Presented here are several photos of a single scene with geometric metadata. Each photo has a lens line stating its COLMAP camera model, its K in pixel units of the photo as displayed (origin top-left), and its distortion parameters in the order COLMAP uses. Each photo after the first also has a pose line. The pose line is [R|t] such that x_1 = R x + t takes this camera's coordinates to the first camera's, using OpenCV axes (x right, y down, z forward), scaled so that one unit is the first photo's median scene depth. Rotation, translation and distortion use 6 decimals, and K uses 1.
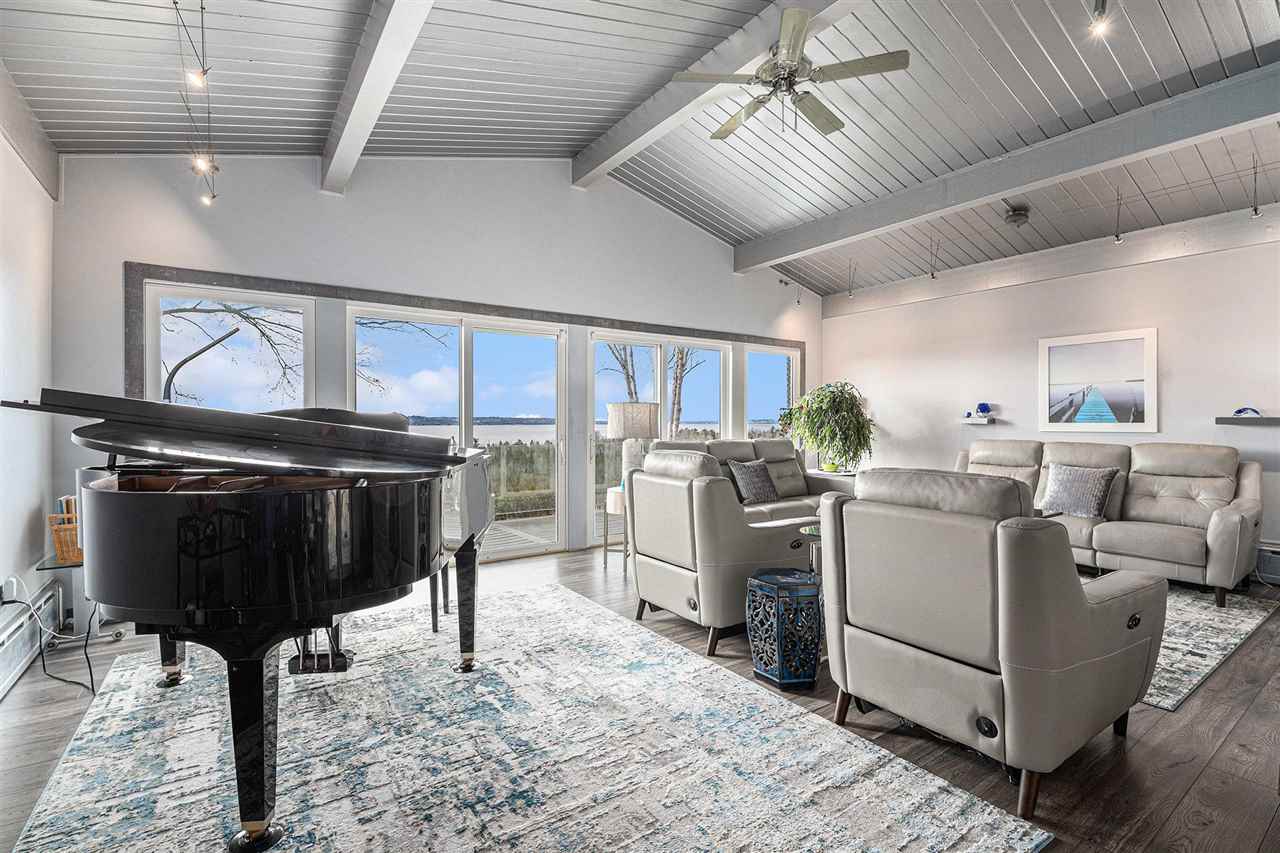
lens RADIAL K [[580.4, 0, 640.0], [0, 580.4, 426.5], [0, 0, 1]] dist [-0.001063, -0.007102]
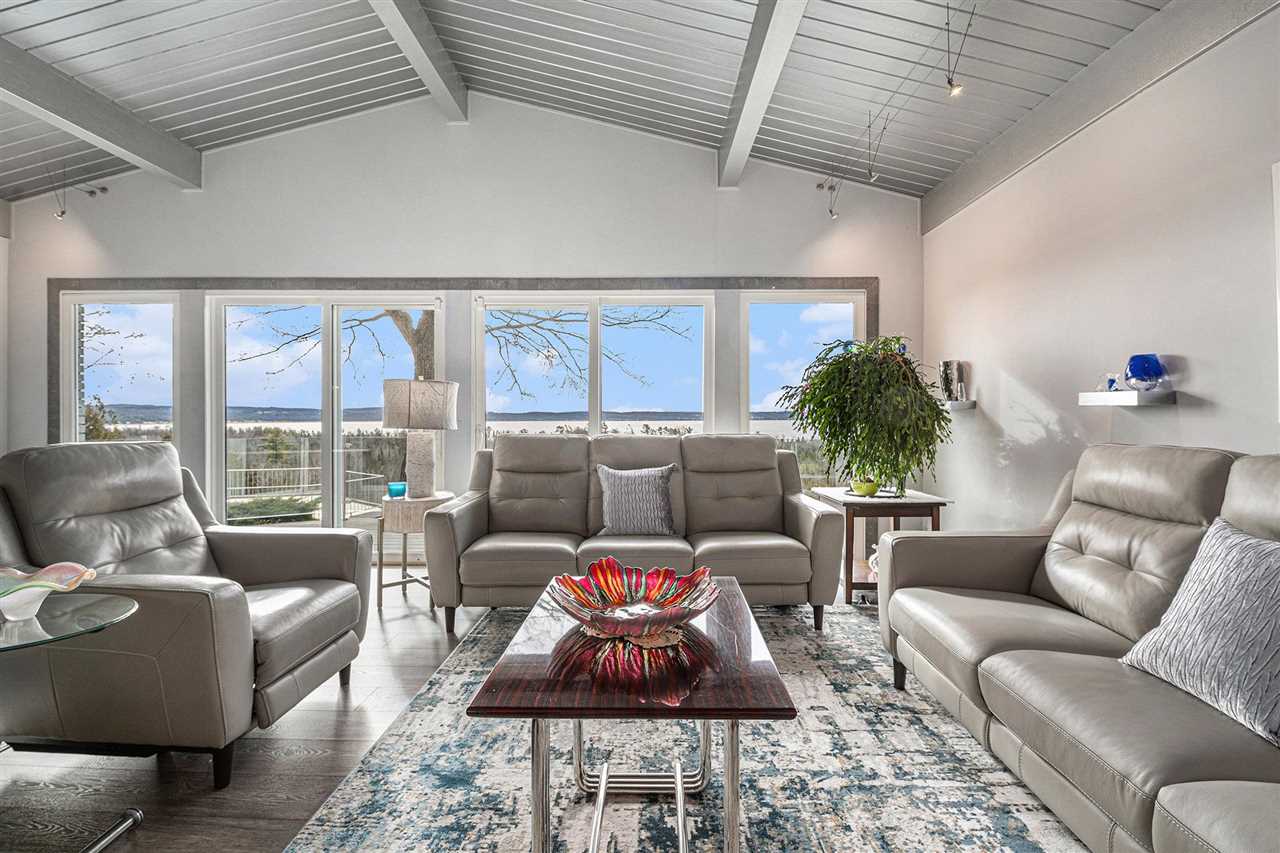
lens RADIAL K [[559.8, 0, 642.0], [0, 559.8, 418.6], [0, 0, 1]] dist [0.007723, -0.008491]
pose [[0.816507, 0.002405, -0.577331, 0.579333], [-0.006485, 0.999966, -0.005007, 0.009243], [0.577299, 0.007832, 0.816495, 0.520266]]
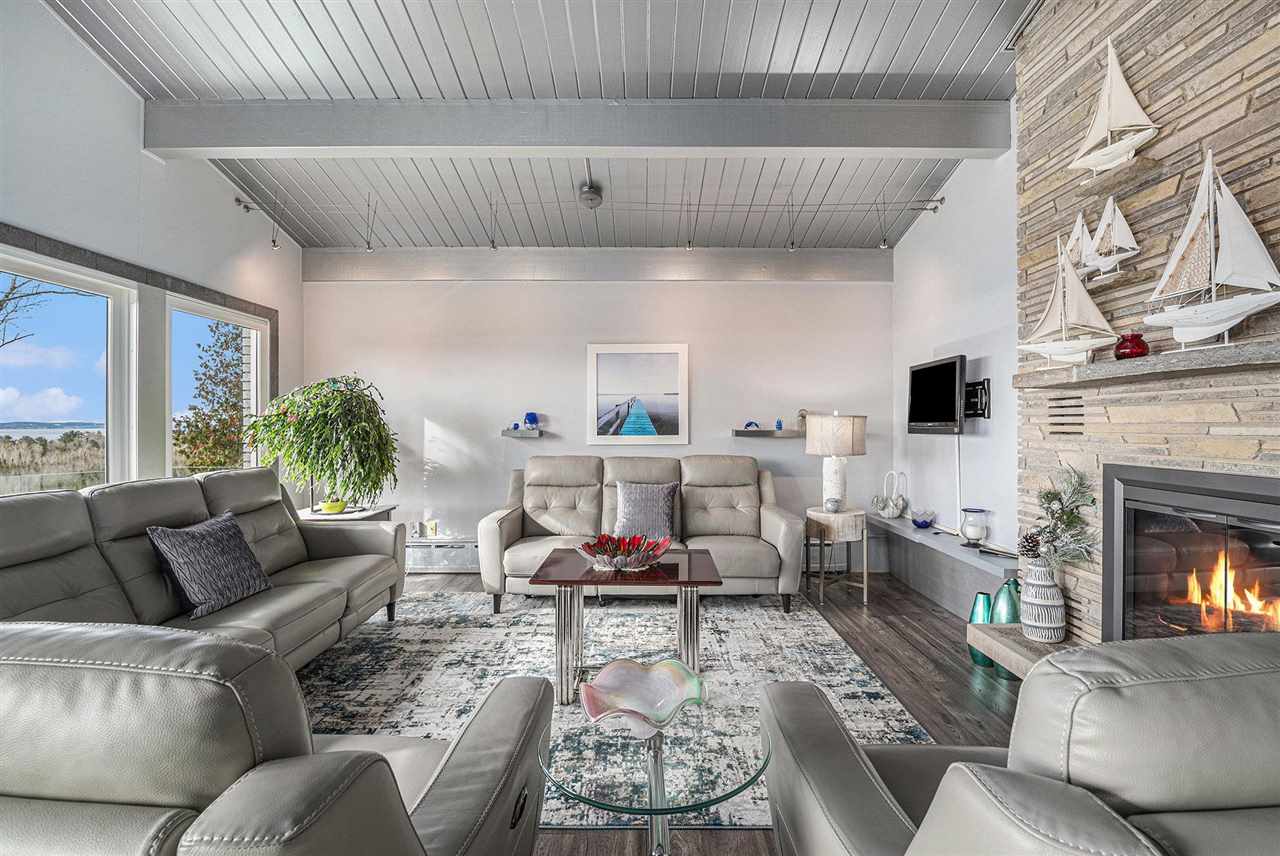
lens RADIAL K [[559.8, 0, 642.0], [0, 559.8, 420.1], [0, 0, 1]] dist [0.007723, -0.008491]
pose [[0.572712, 0.007354, 0.819724, 0.011029], [0.006347, 0.999890, -0.013405, -0.018478], [-0.819732, 0.012880, 0.572602, 0.433171]]
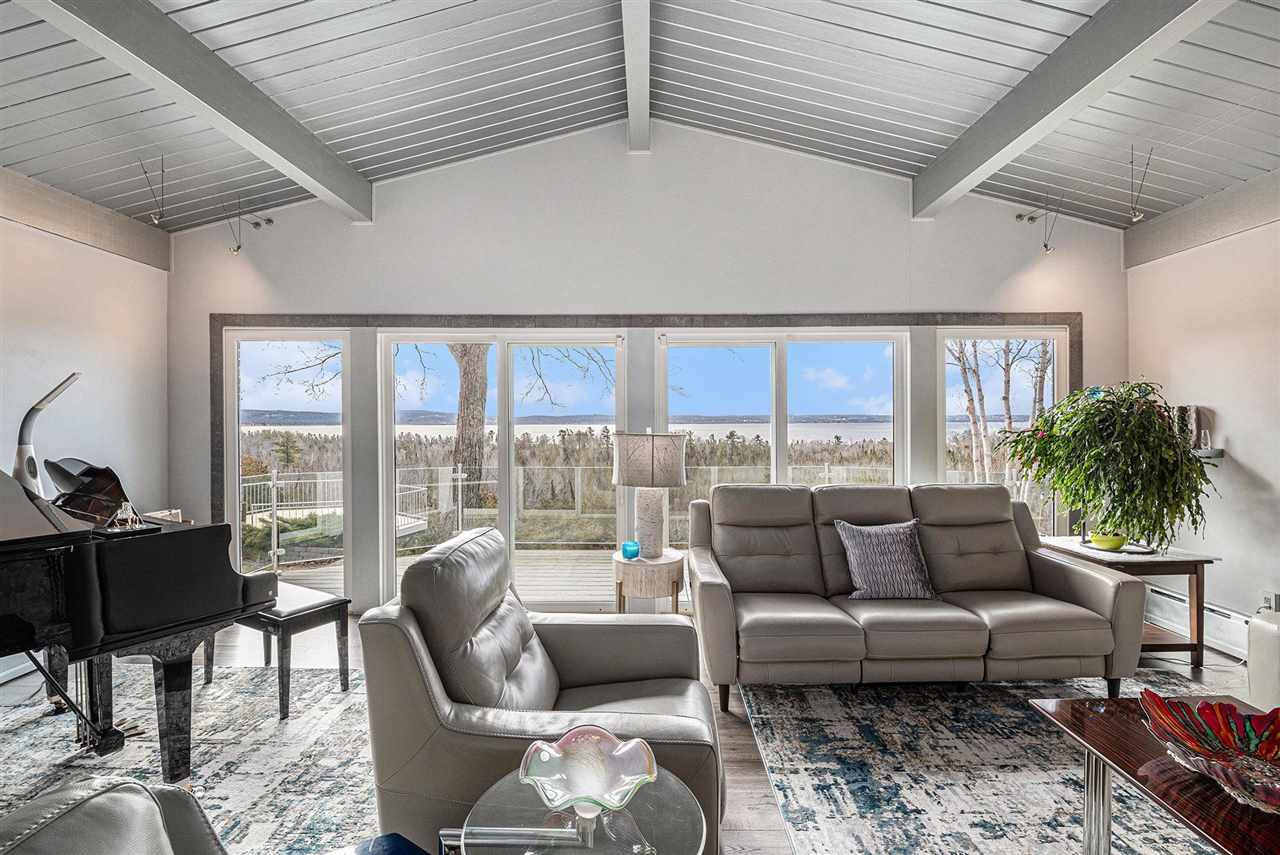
lens RADIAL K [[543.7, 0, 638.2], [0, 543.7, 426.1], [0, 0, 1]] dist [0.039448, -0.033807]
pose [[0.815972, 0.006539, -0.578054, 0.330533], [-0.004576, 0.999978, 0.004852, -0.045161], [0.578073, -0.001314, 0.815984, 0.403267]]
